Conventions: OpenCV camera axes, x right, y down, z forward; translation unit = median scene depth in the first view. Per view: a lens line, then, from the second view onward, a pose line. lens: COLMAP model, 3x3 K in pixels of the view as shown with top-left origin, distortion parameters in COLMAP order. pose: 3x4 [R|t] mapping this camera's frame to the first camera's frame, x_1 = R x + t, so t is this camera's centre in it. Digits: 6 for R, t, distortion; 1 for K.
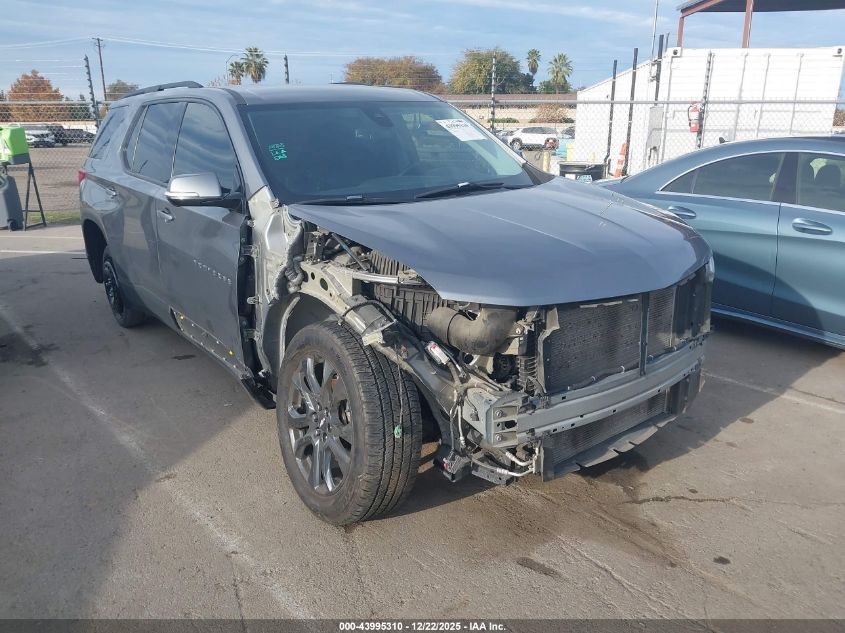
lens RADIAL K [[660.9, 0, 422.5], [0, 660.9, 316.5], [0, 0, 1]] dist [-0.004701, 0.001514]
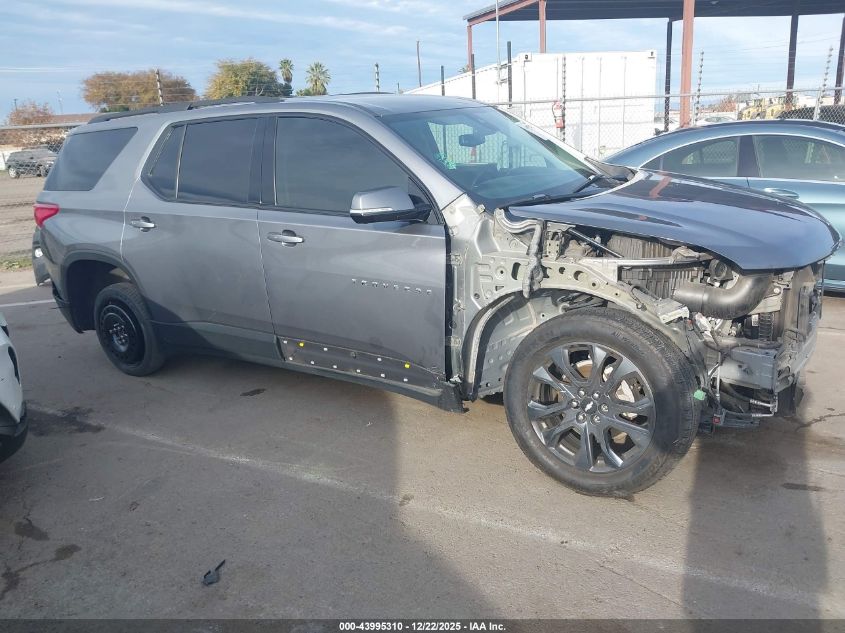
lens RADIAL K [[660.9, 0, 422.5], [0, 660.9, 316.5], [0, 0, 1]] dist [-0.004701, 0.001514]
pose [[0.940292, -0.143549, 0.308618, -0.341268], [0.147329, 0.989025, 0.011148, -0.016325], [-0.306831, 0.034986, 0.951121, 0.031741]]
